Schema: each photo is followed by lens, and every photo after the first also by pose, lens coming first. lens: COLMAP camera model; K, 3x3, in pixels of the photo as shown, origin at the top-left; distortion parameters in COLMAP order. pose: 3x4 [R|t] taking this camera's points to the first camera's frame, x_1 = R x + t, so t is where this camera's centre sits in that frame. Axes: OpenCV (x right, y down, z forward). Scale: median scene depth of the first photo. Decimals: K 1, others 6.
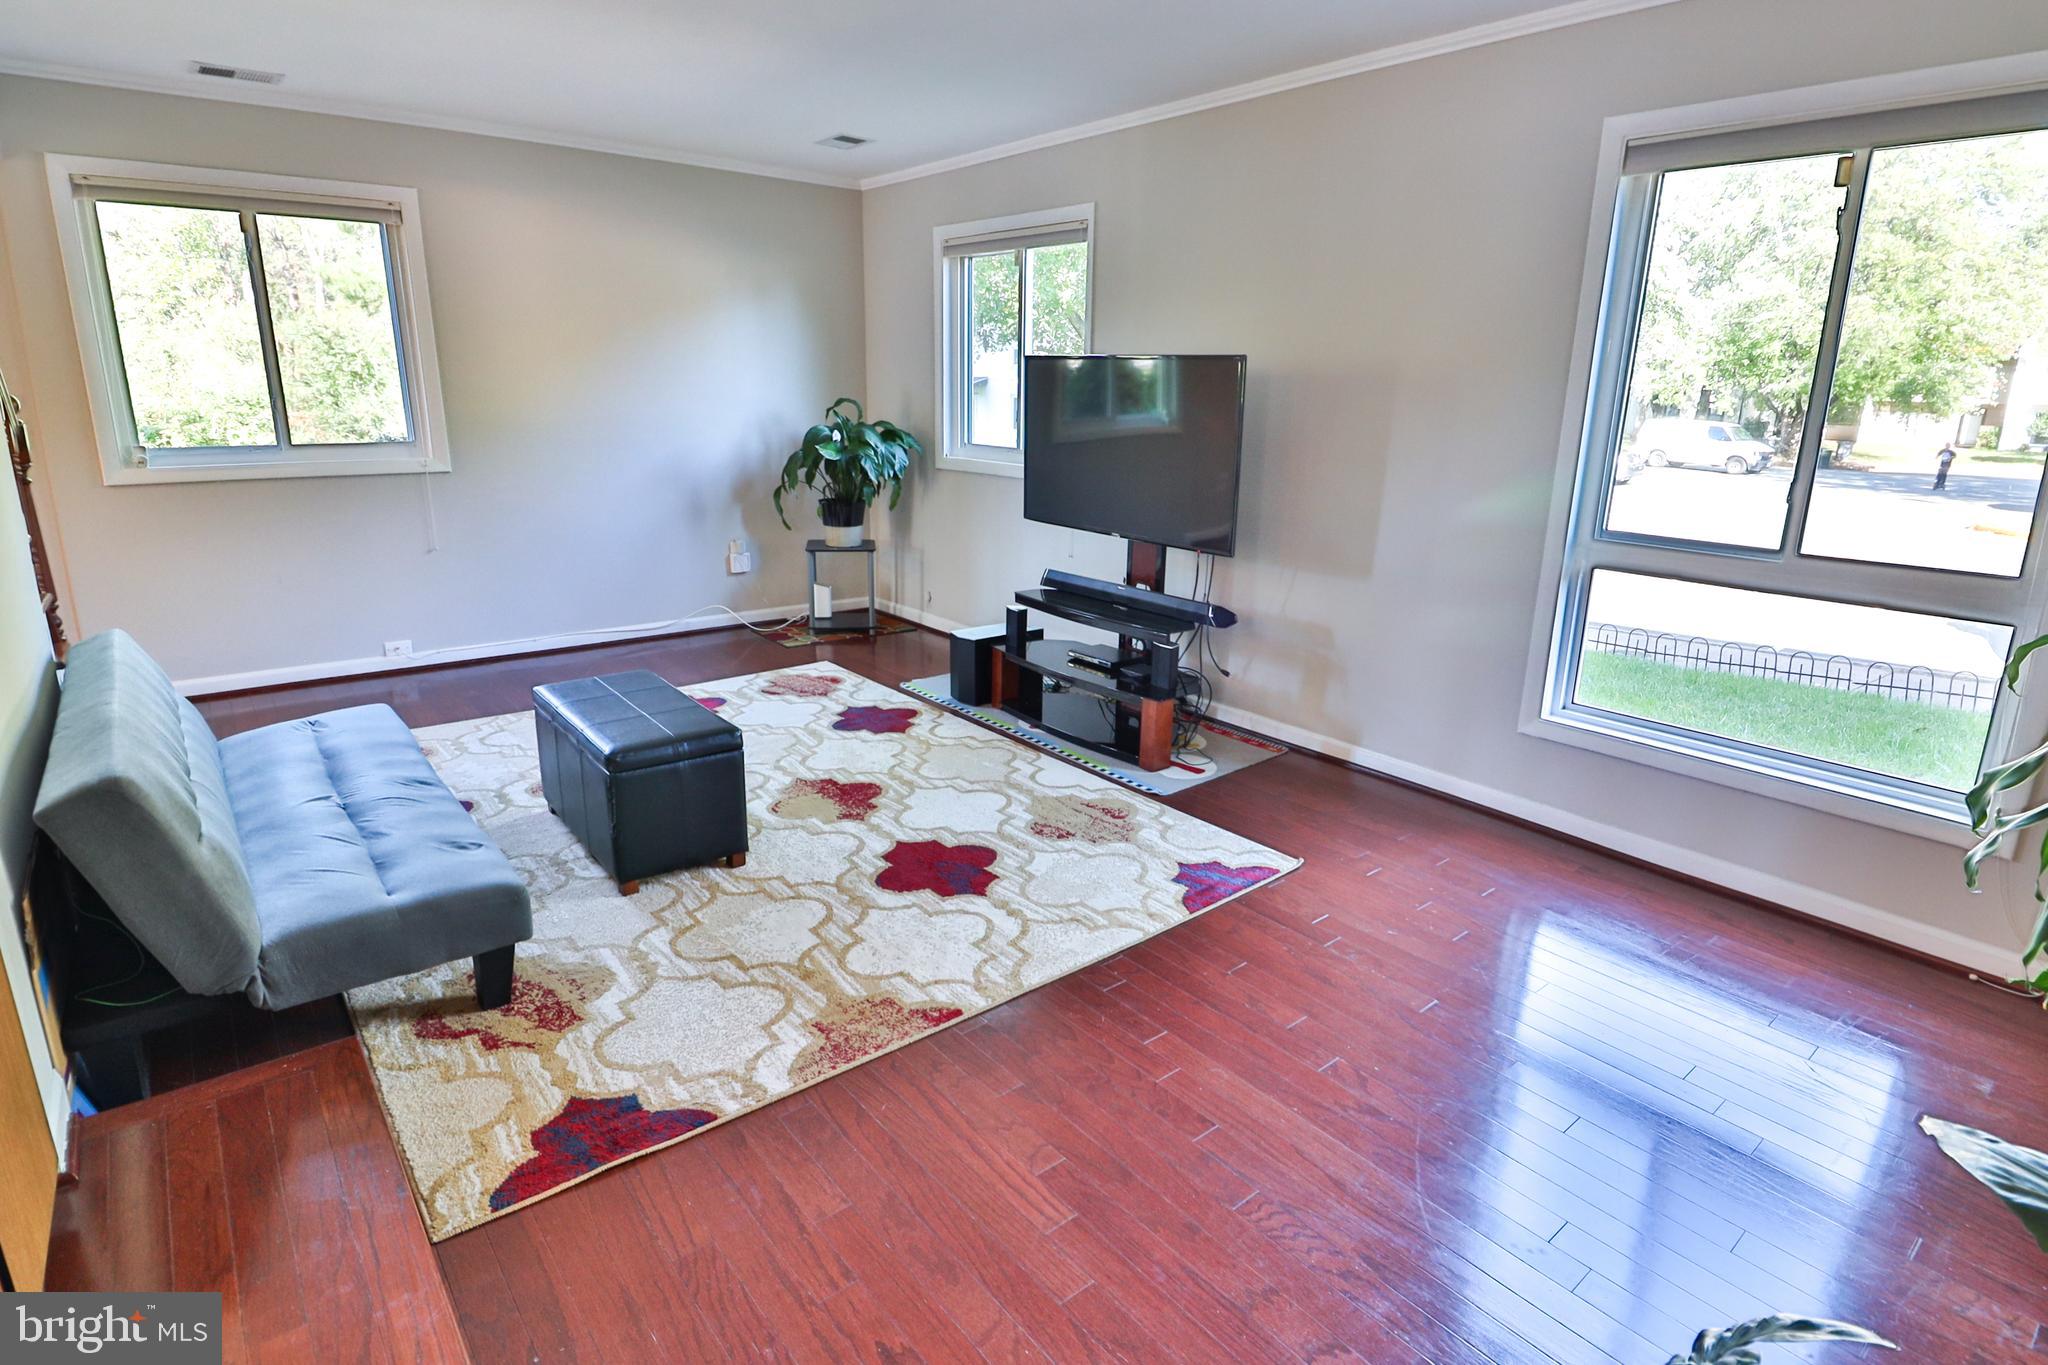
lens RADIAL K [[1052.1, 0, 1044.9], [0, 1052.1, 676.6], [0, 0, 1]] dist [0.002106, -0.014127]
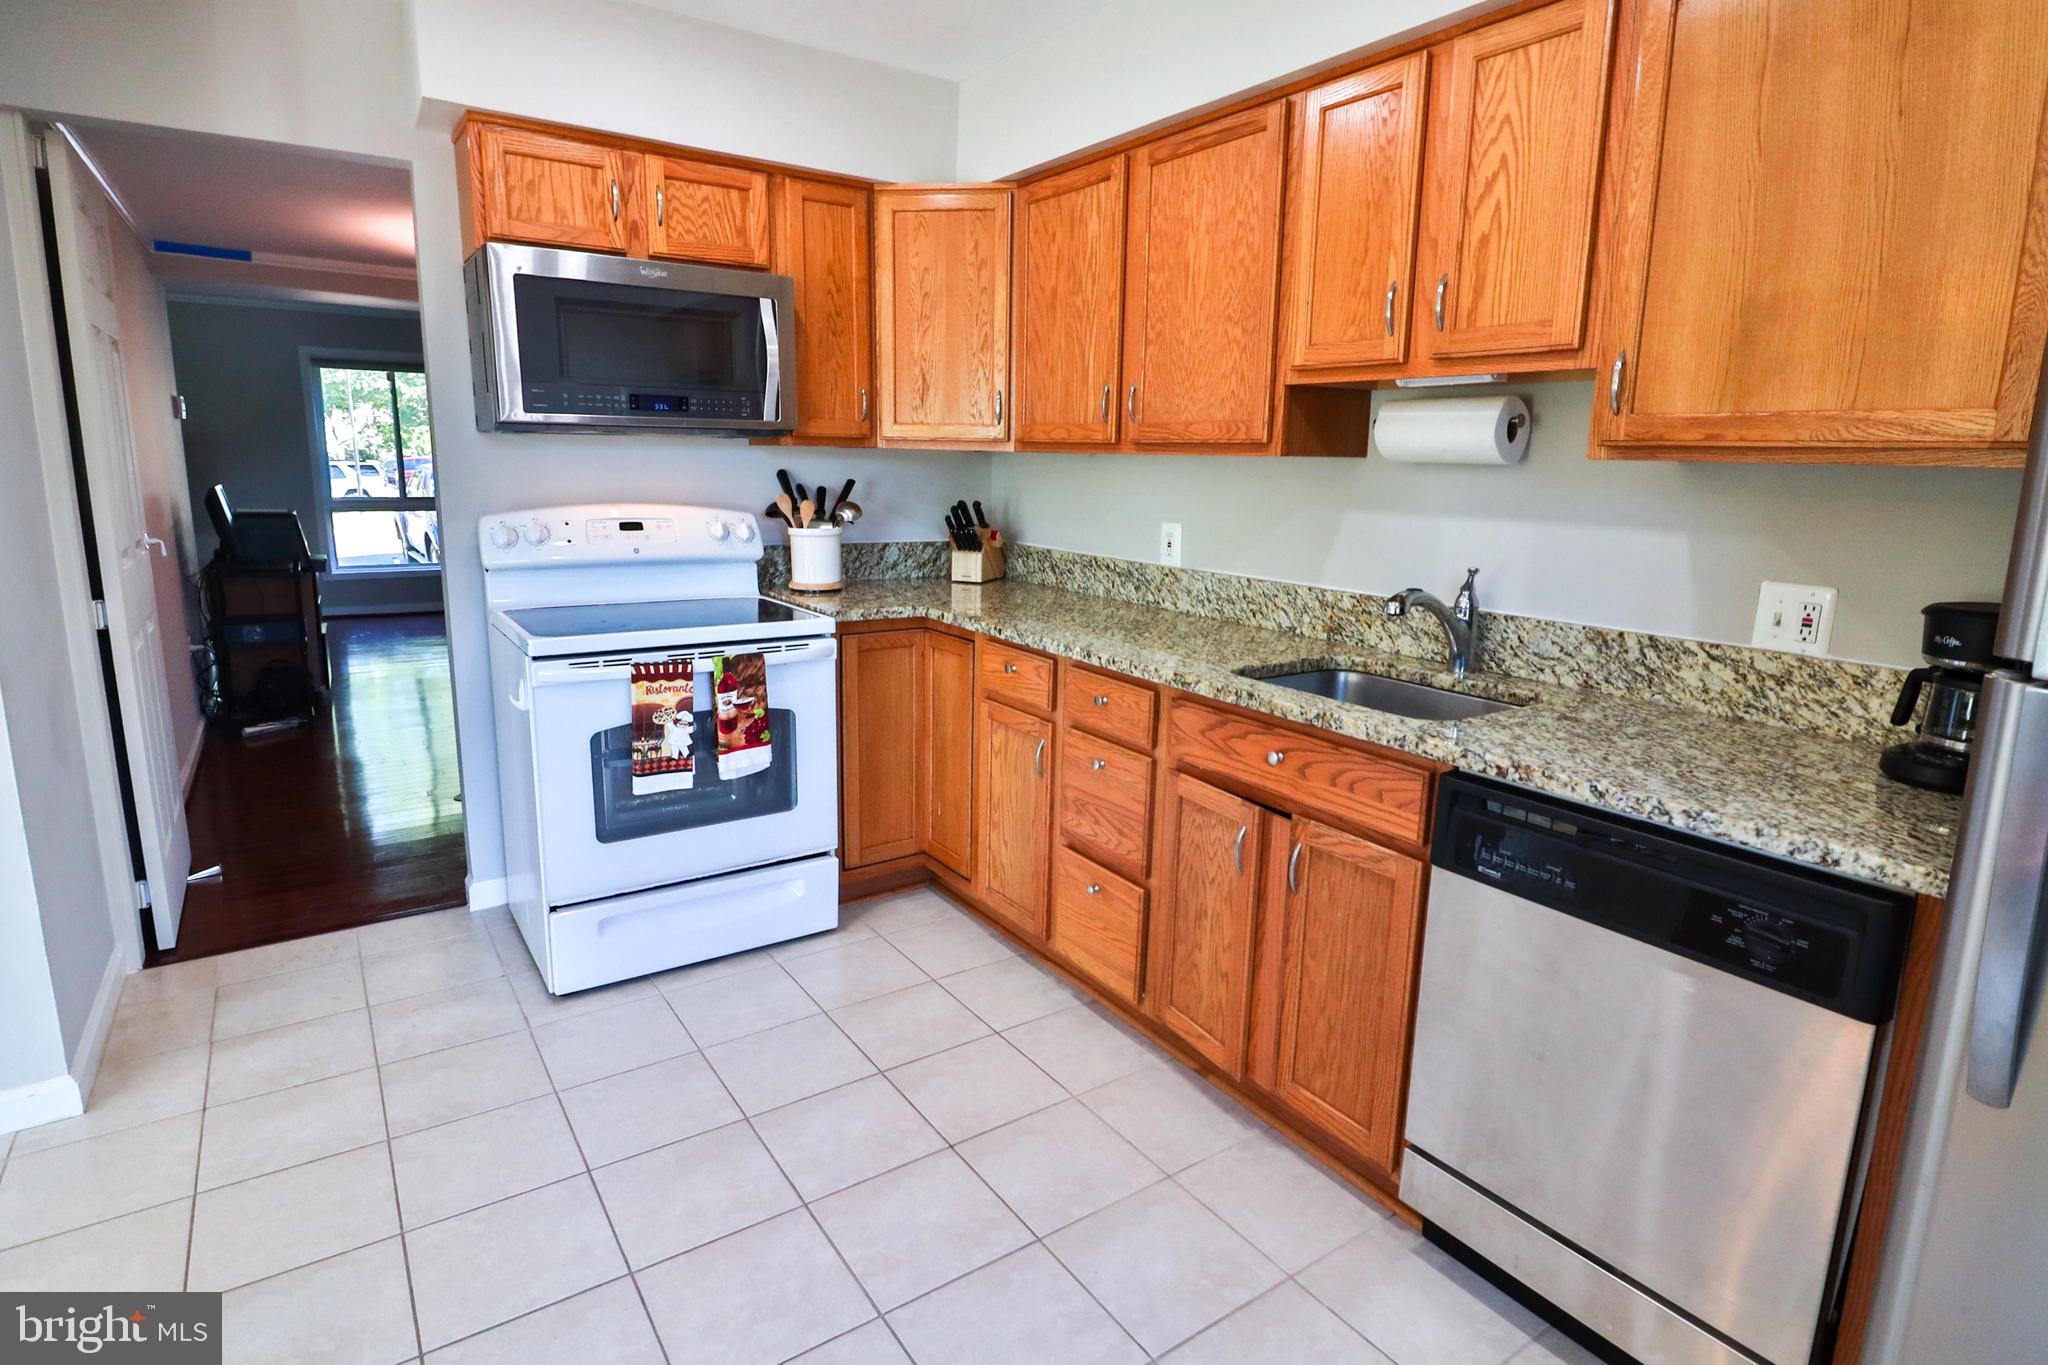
lens RADIAL K [[1052.1, 0, 1044.9], [0, 1052.1, 663.9], [0, 0, 1]] dist [0.002106, -0.014127]
pose [[0.086330, -0.207140, 0.974495, -1.634147], [0.242145, 0.953178, 0.181157, 0.179310], [-0.966392, 0.220330, 0.132445, -0.809144]]
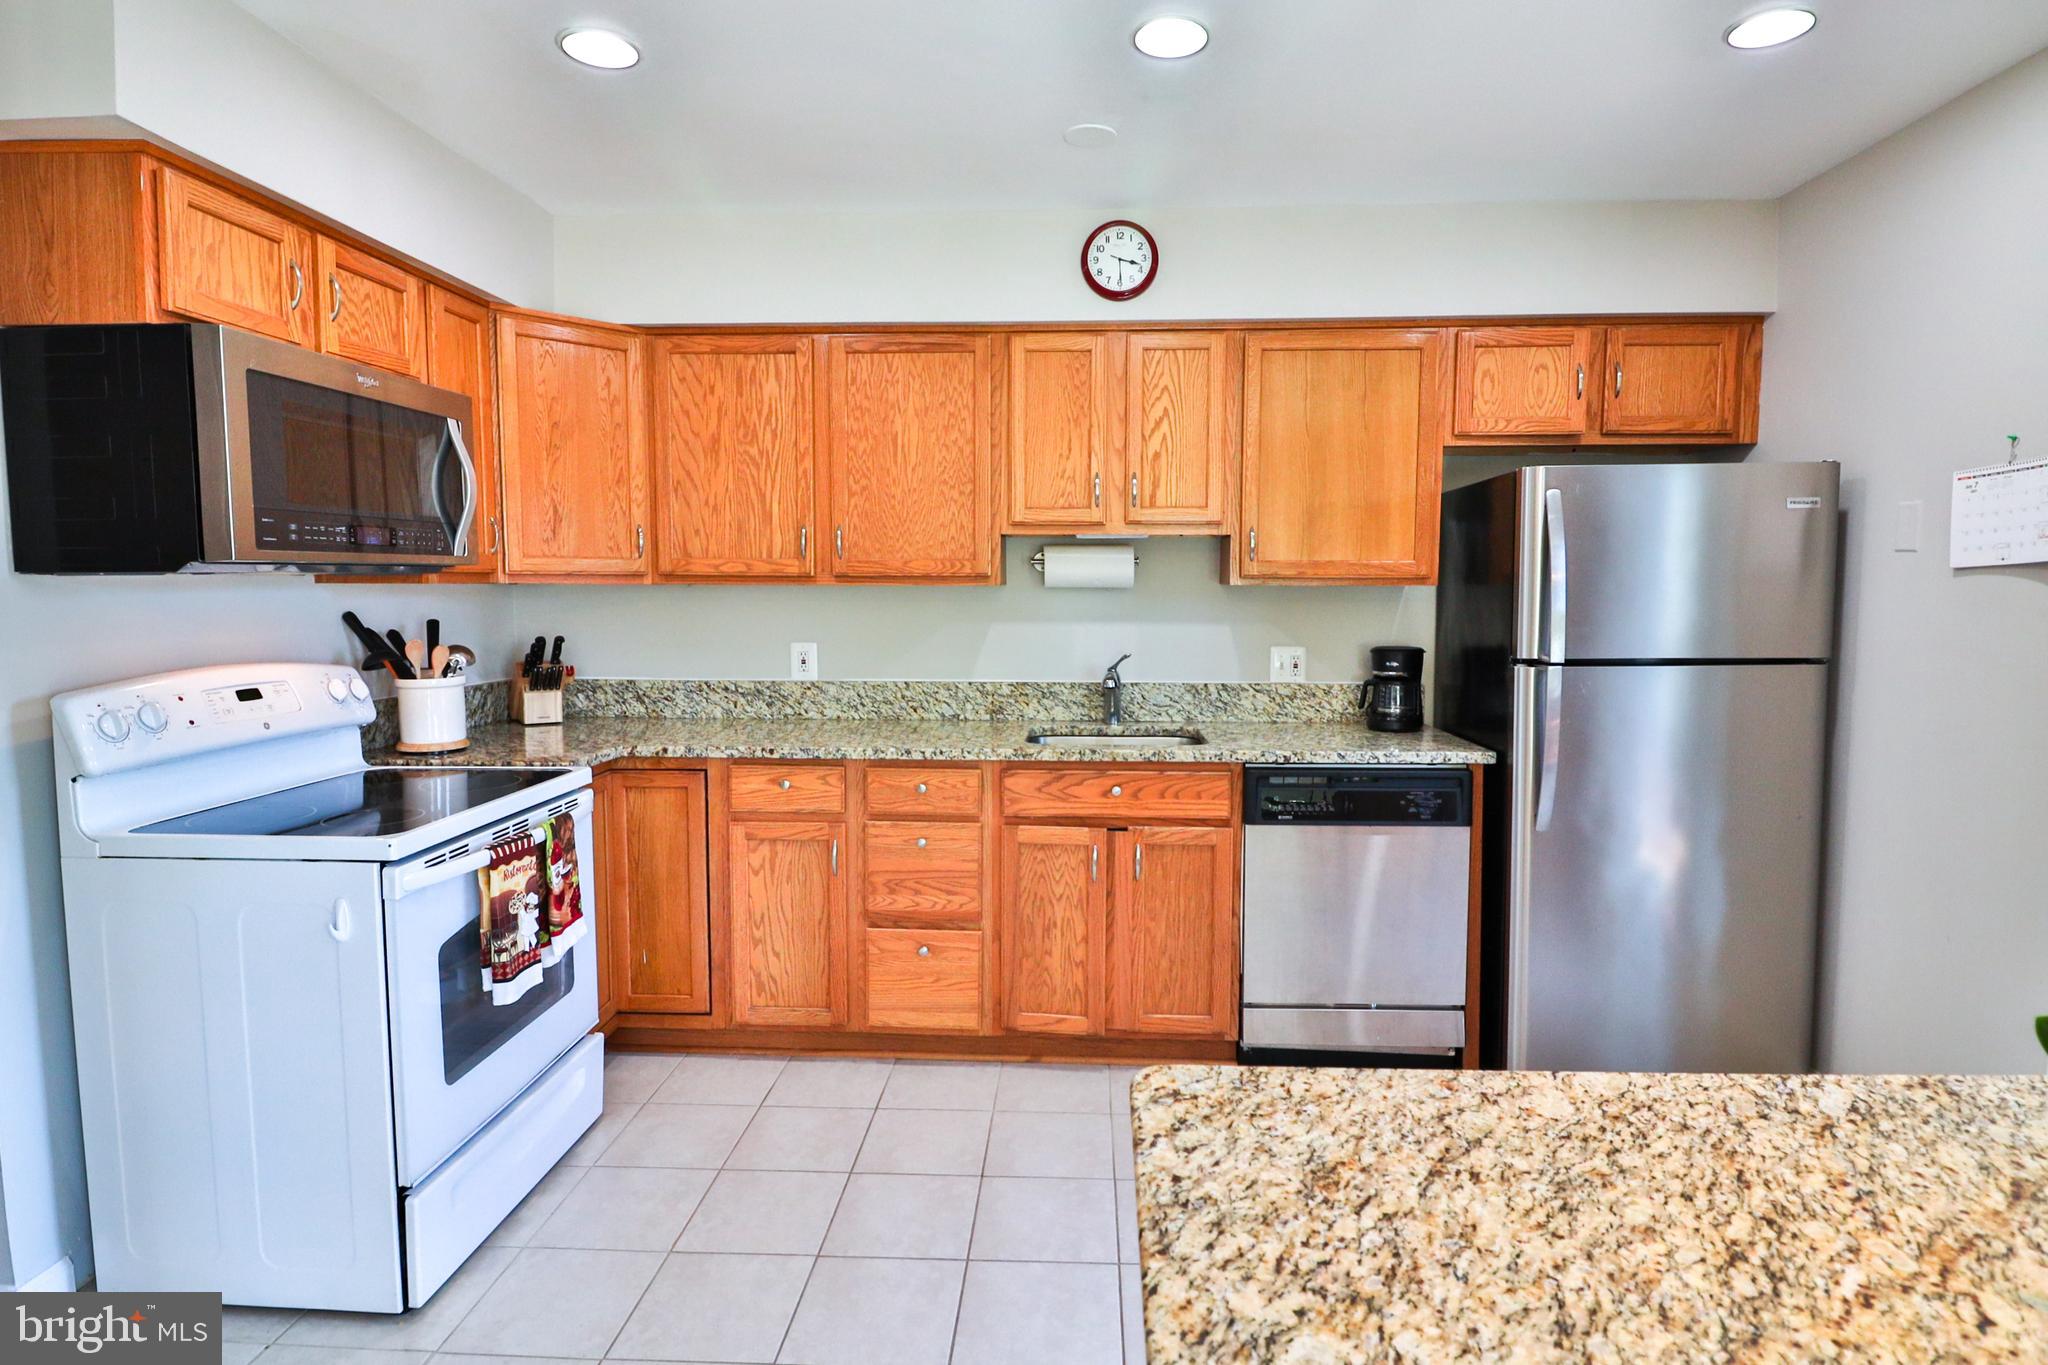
lens RADIAL K [[1052.6, 0, 1045.0], [0, 1052.6, 667.6], [0, 0, 1]] dist [-0.002276, -0.010553]
pose [[-0.740179, -0.073043, 0.668431, -1.591293], [0.161717, 0.945567, 0.282403, 0.048254], [-0.652674, 0.317125, -0.688076, -0.344898]]
